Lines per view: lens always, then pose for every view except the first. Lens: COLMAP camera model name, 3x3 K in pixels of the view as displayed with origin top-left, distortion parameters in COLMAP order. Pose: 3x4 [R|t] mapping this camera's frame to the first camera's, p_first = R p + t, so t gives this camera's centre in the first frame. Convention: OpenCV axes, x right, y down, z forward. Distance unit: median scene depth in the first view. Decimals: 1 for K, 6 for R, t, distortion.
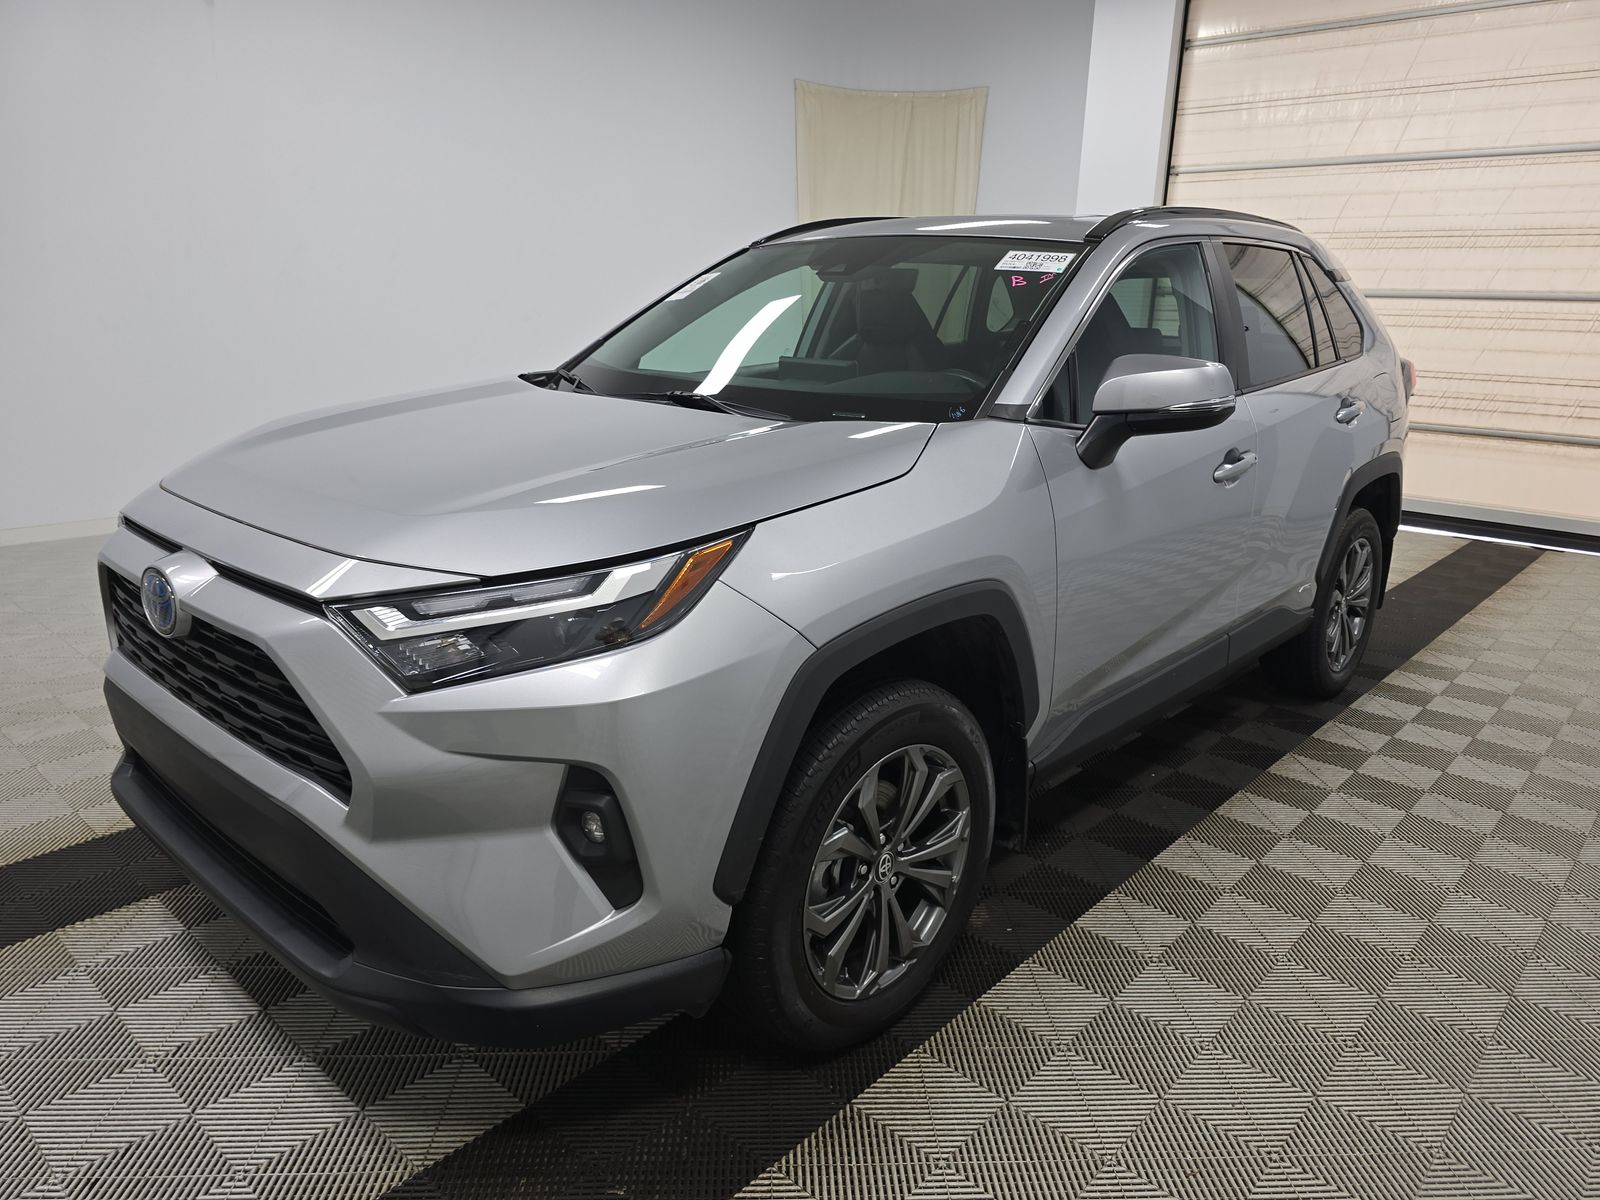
lens RADIAL K [[1071.7, 0, 800.0], [0, 1071.7, 600.0], [0, 0, 1]] dist [0.000938, 0.000418]
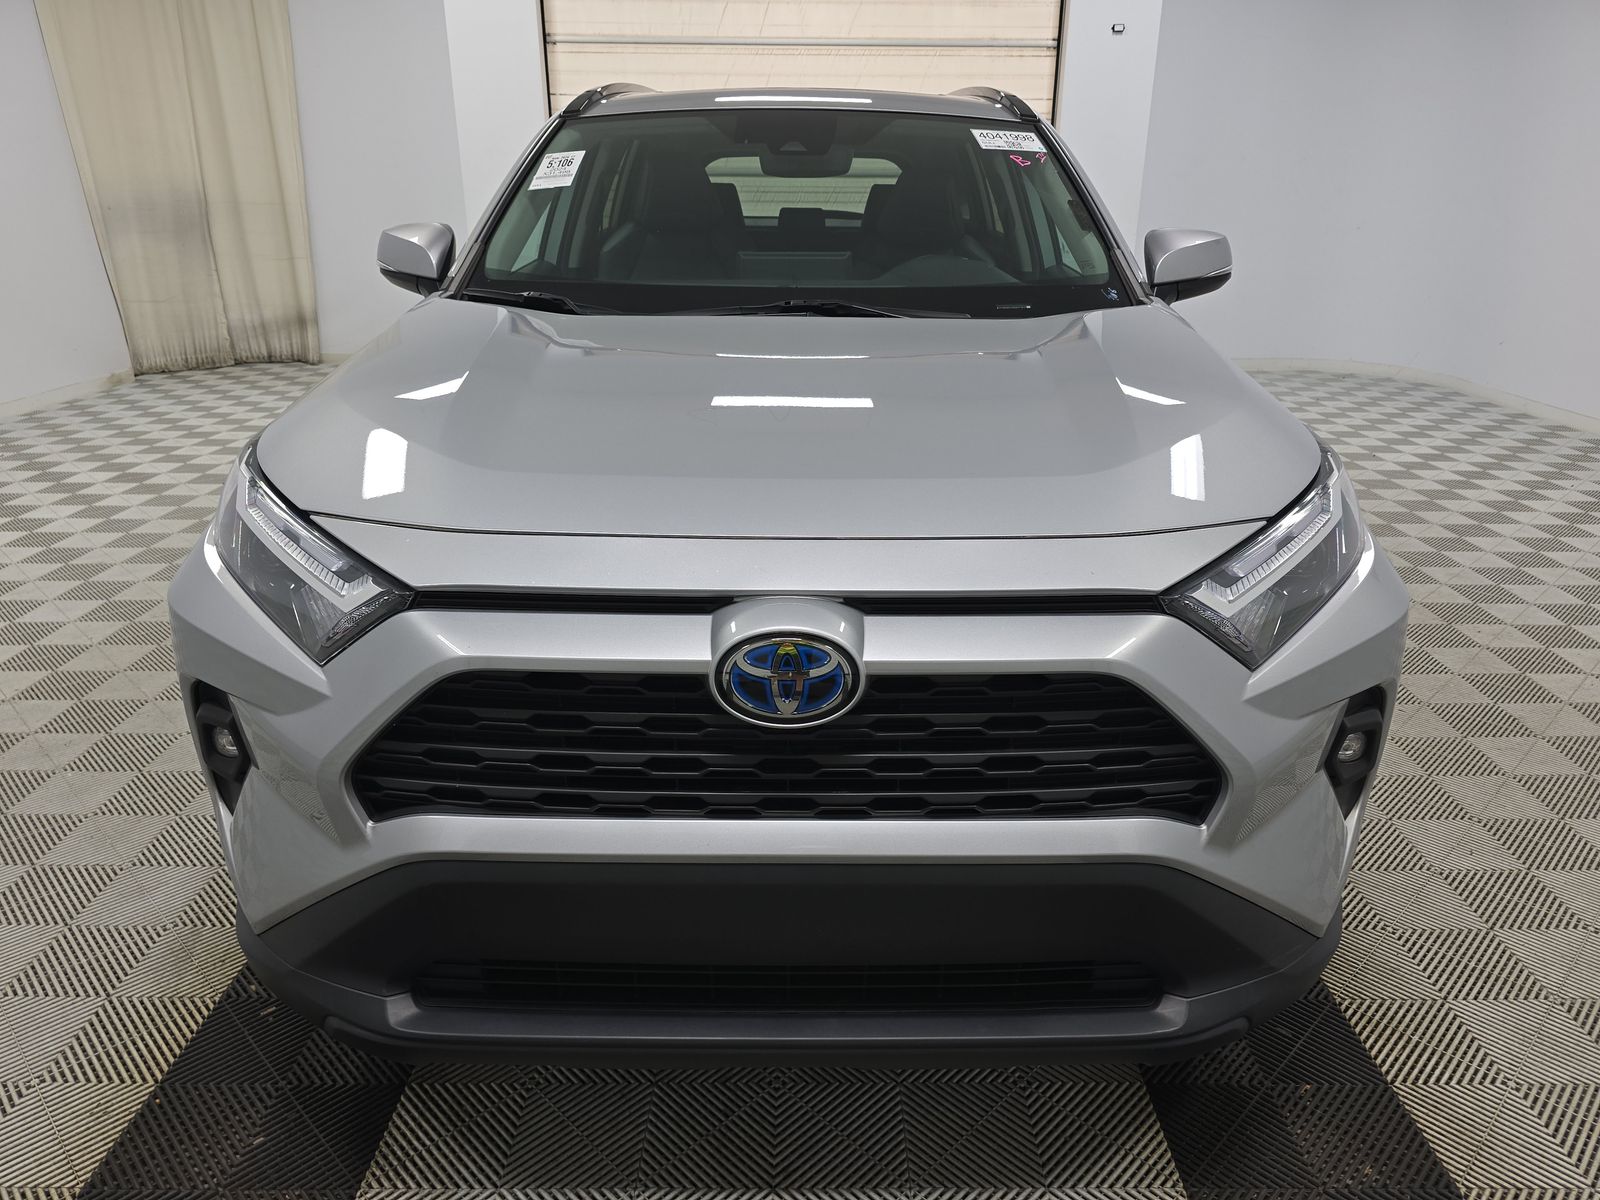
lens RADIAL K [[1071.7, 0, 800.0], [0, 1071.7, 600.0], [0, 0, 1]] dist [0.000938, 0.000418]
pose [[0.730901, -0.262632, 0.629927, -0.273407], [0.198105, 0.964895, 0.172428, -0.043039], [-0.653099, -0.001236, 0.757272, 0.148754]]
